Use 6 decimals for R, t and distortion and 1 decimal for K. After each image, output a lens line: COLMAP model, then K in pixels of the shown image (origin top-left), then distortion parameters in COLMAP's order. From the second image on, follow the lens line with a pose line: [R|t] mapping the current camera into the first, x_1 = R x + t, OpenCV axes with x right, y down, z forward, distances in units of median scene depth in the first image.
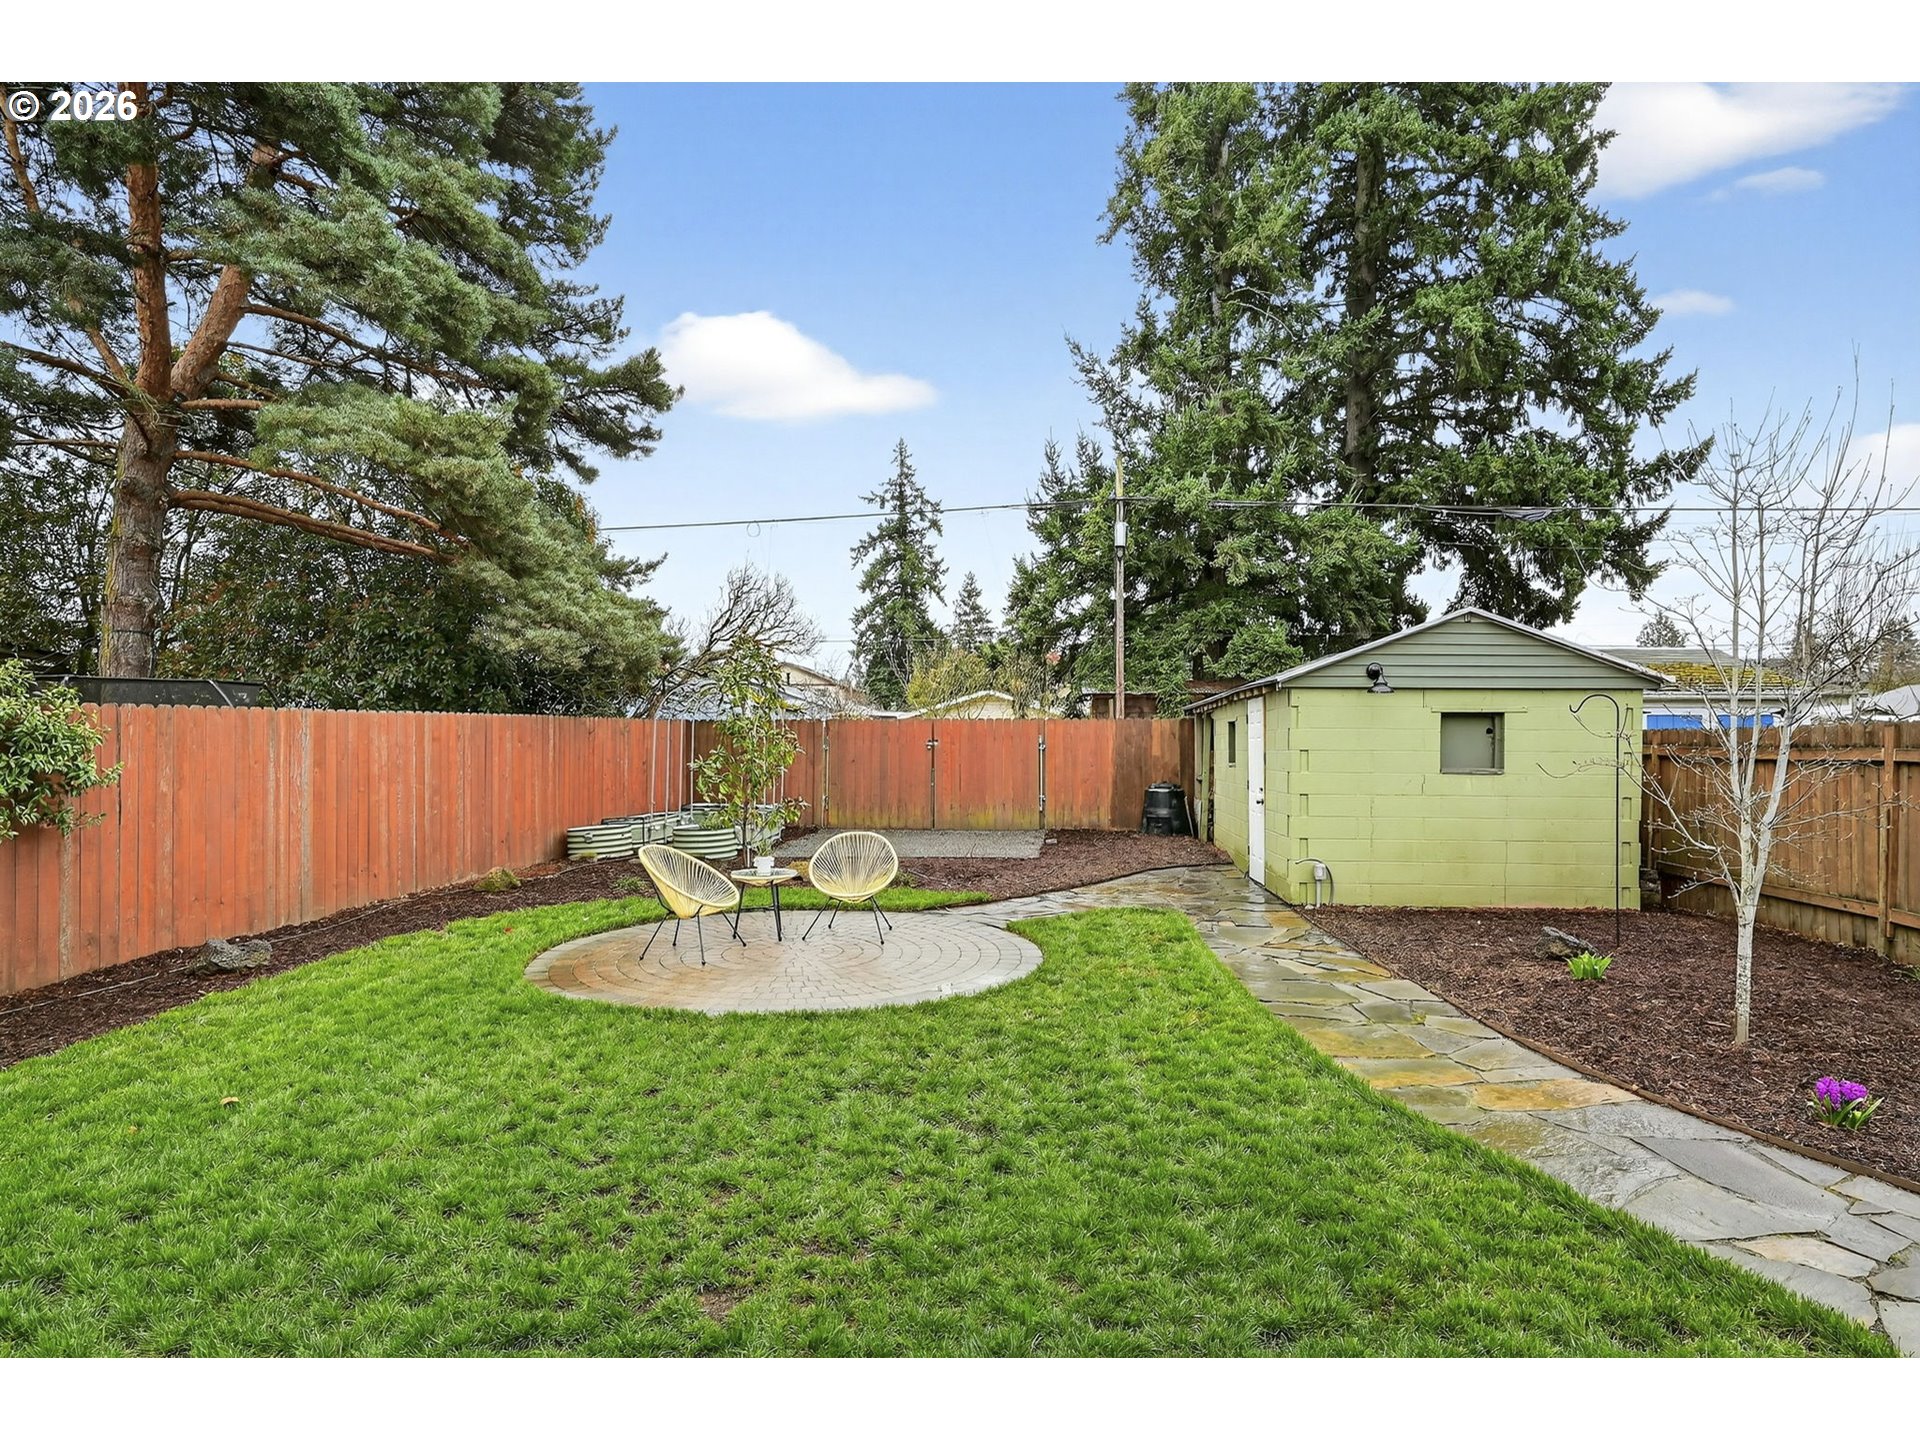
lens RADIAL K [[1046.8, 0, 943.0], [0, 1046.8, 748.5], [0, 0, 1]] dist [-0.009426, 0.004979]
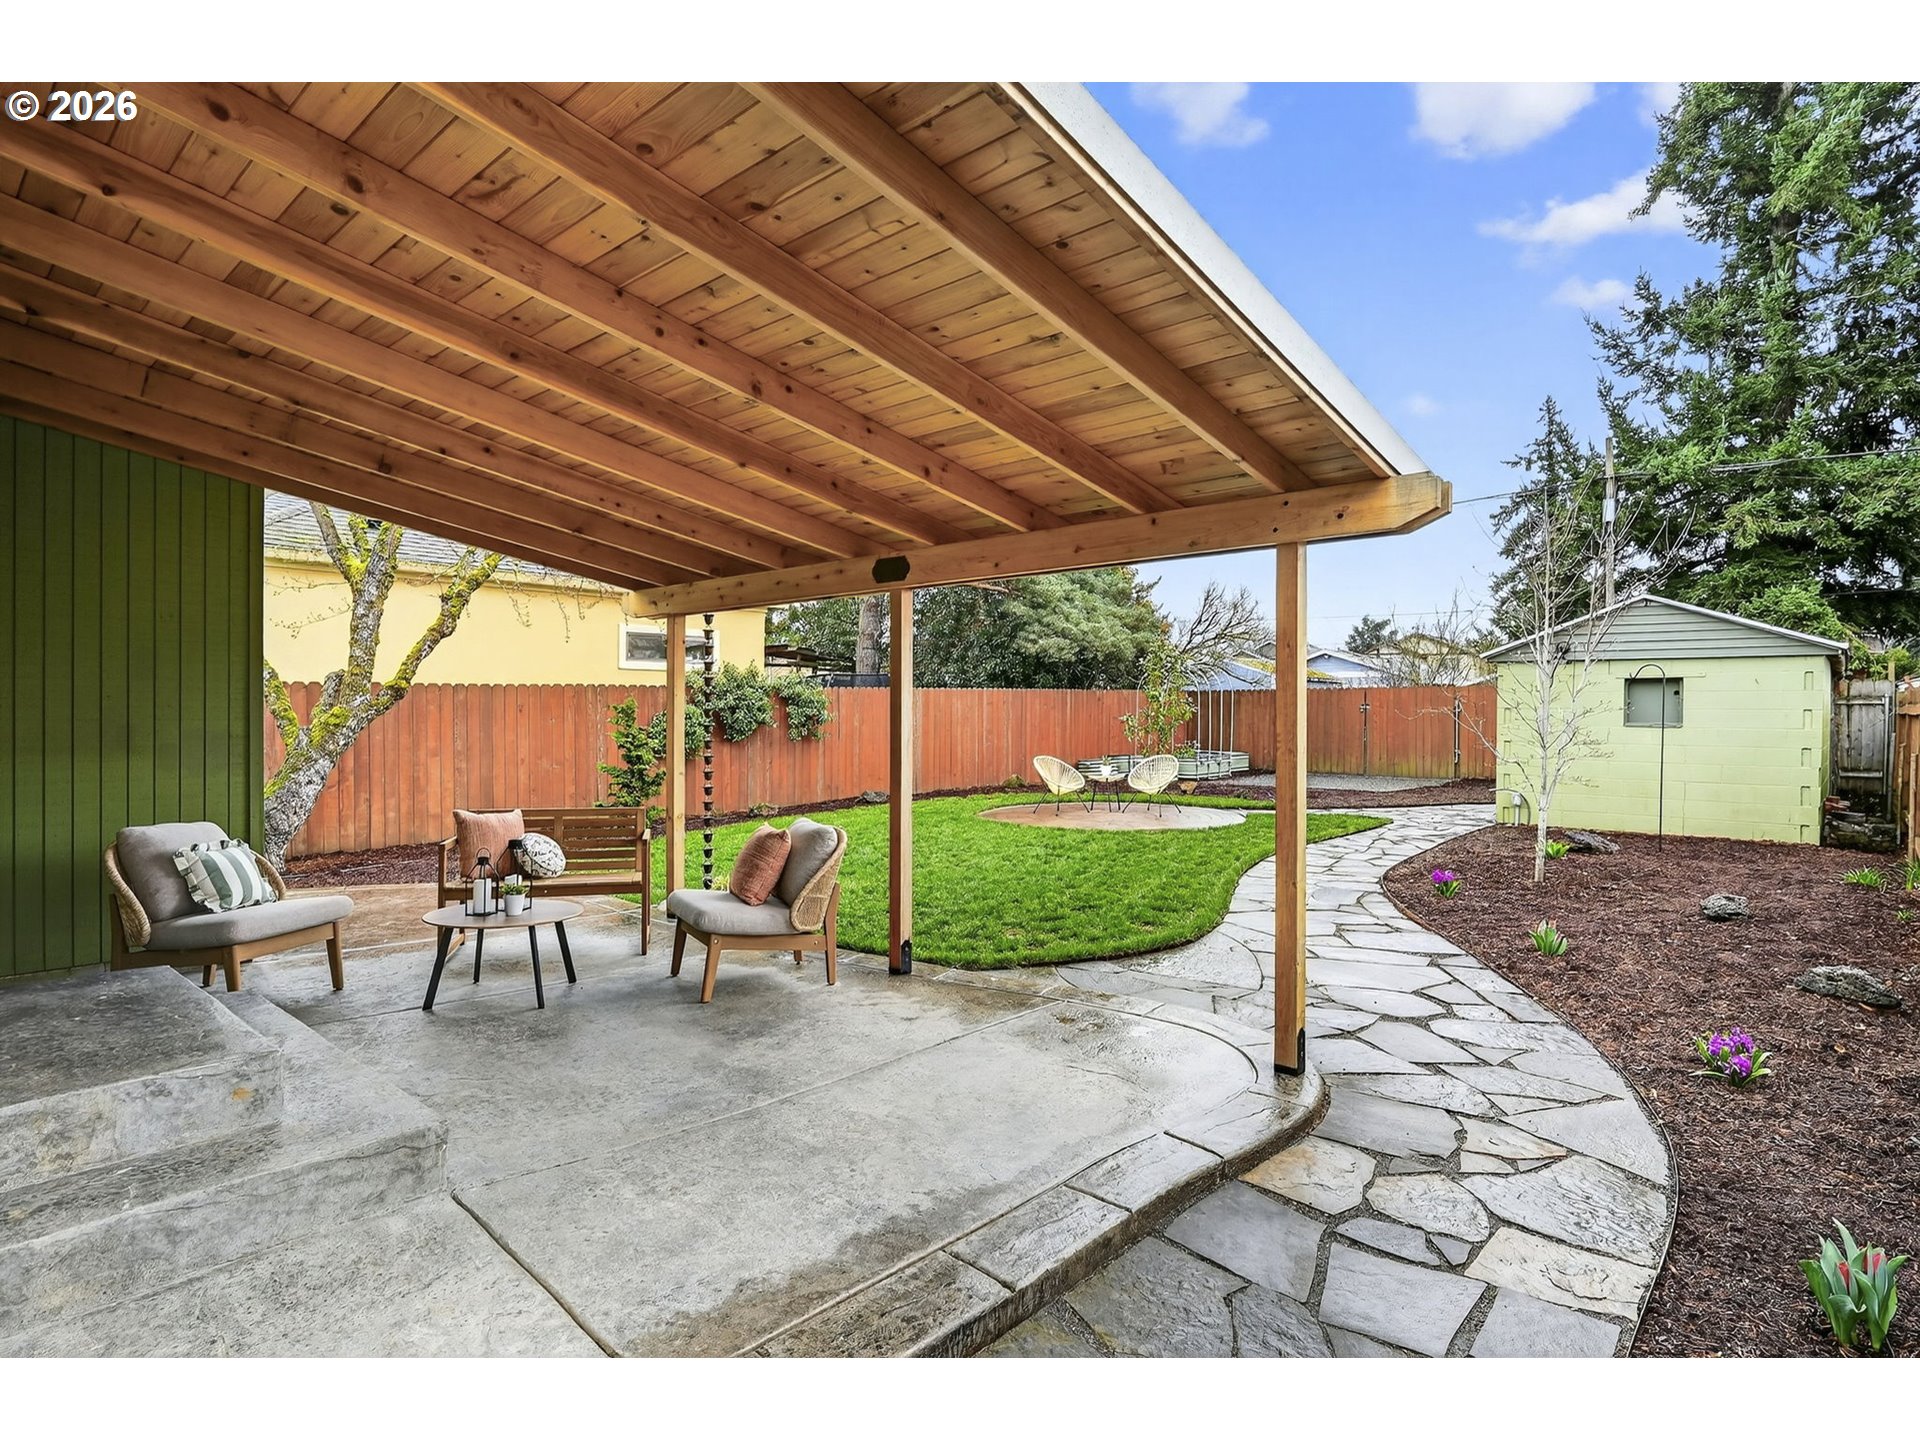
lens RADIAL K [[967.6, 0, 948.0], [0, 967.6, 721.6], [0, 0, 1]] dist [-0.000044, -0.001190]
pose [[0.797717, 0.007330, -0.602987, 0.227127], [-0.004707, 0.999971, 0.005928, 0.006401], [0.603013, -0.001890, 0.797729, -0.184365]]
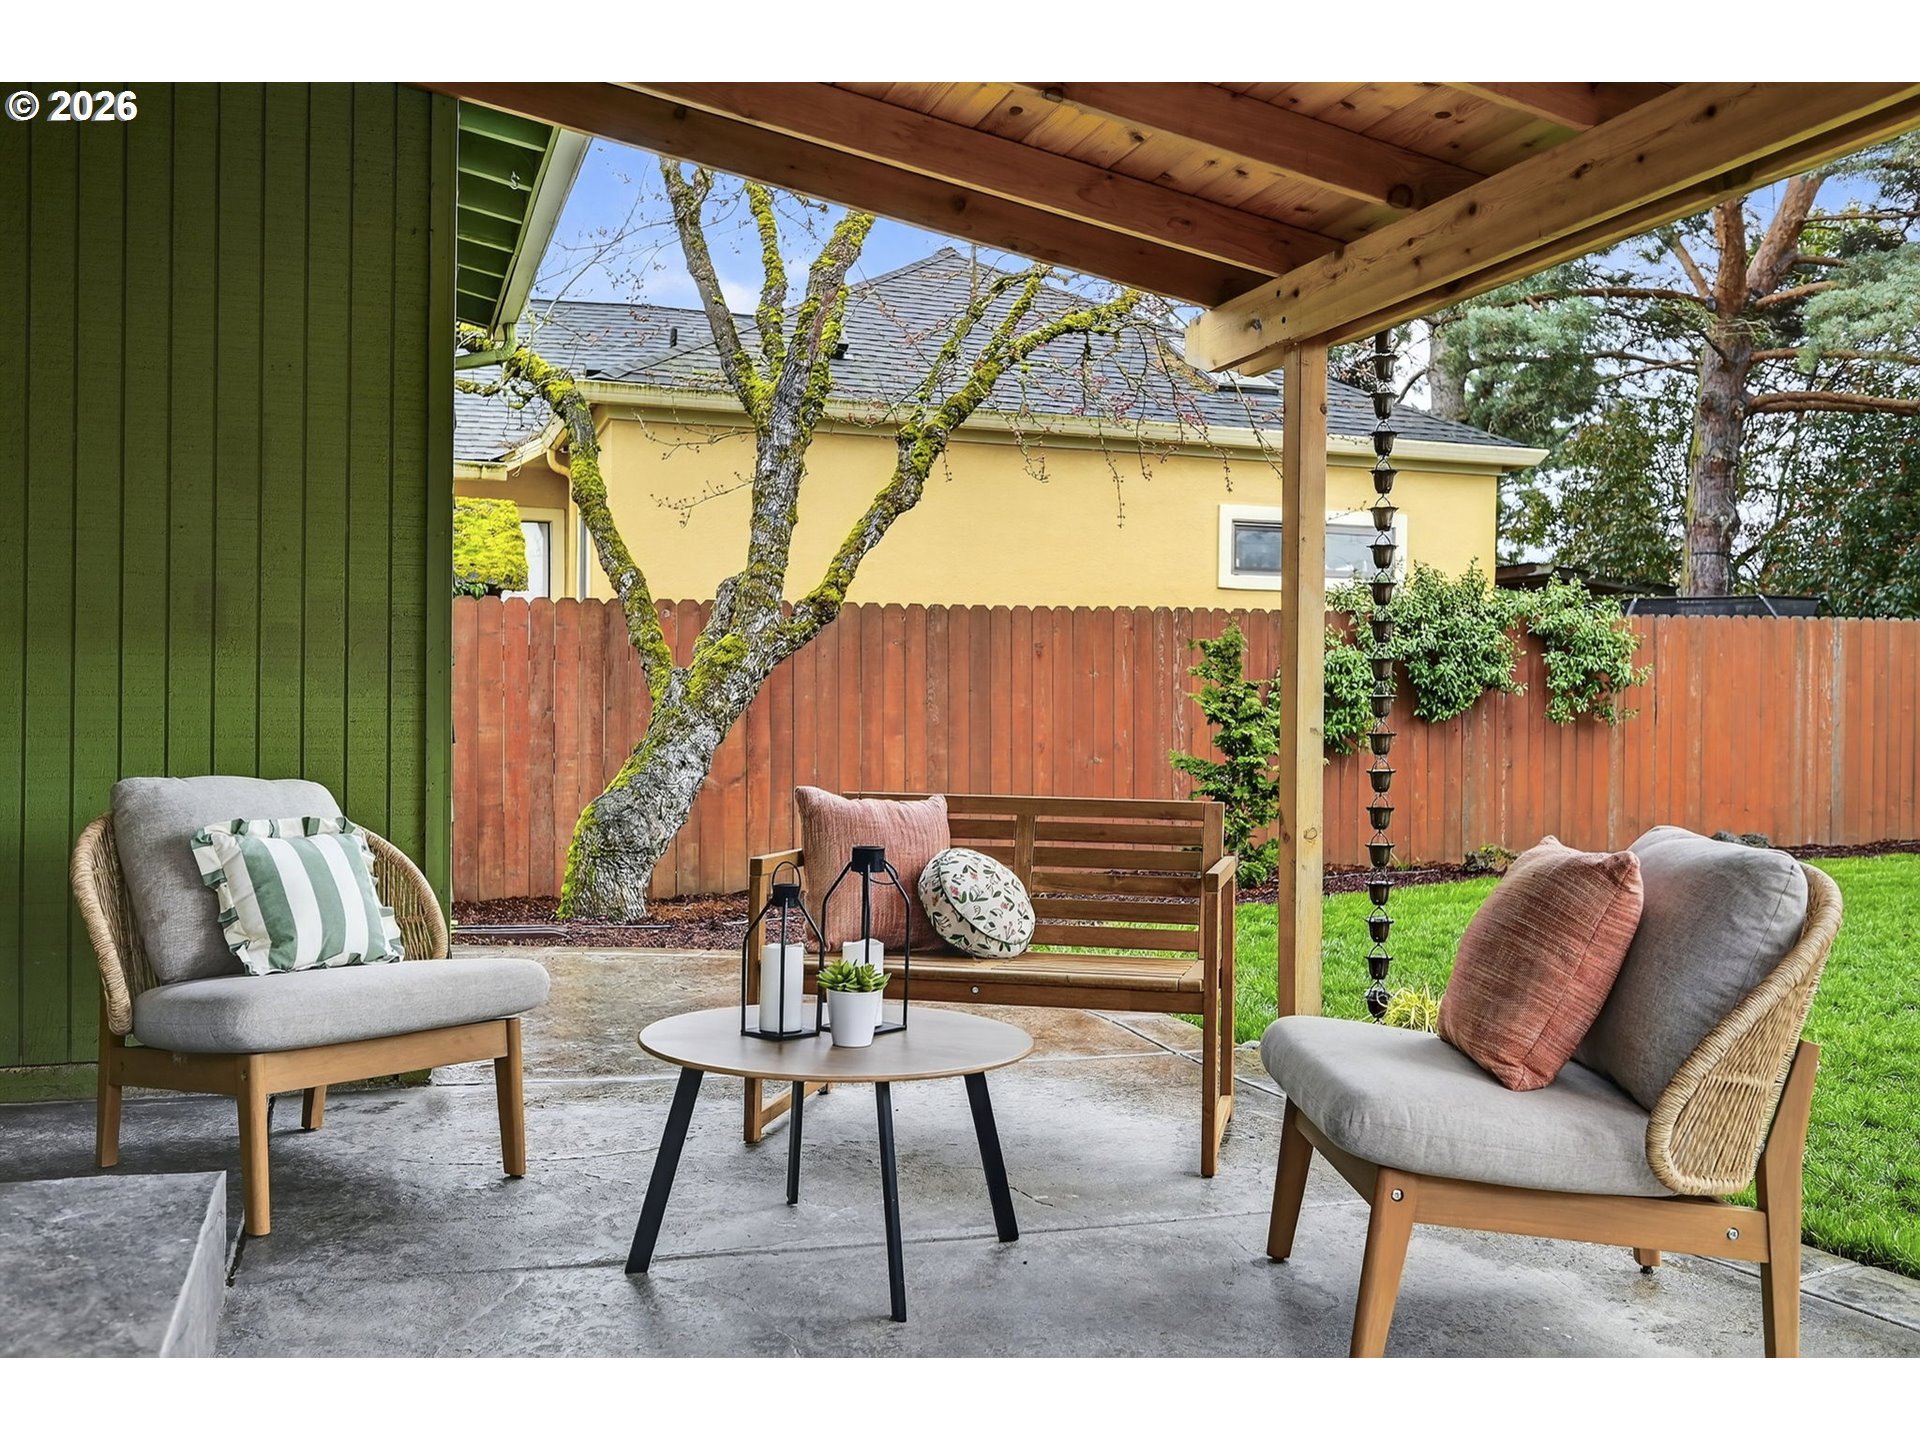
lens RADIAL K [[1608.9, 0, 985.4], [0, 1608.9, 719.8], [0, 0, 1]] dist [-0.000982, -0.012031]
pose [[0.423591, 0.006470, -0.905831, 0.148515], [-0.009525, 0.999951, 0.002688, 0.023117], [0.905804, 0.007490, 0.423631, -0.119960]]
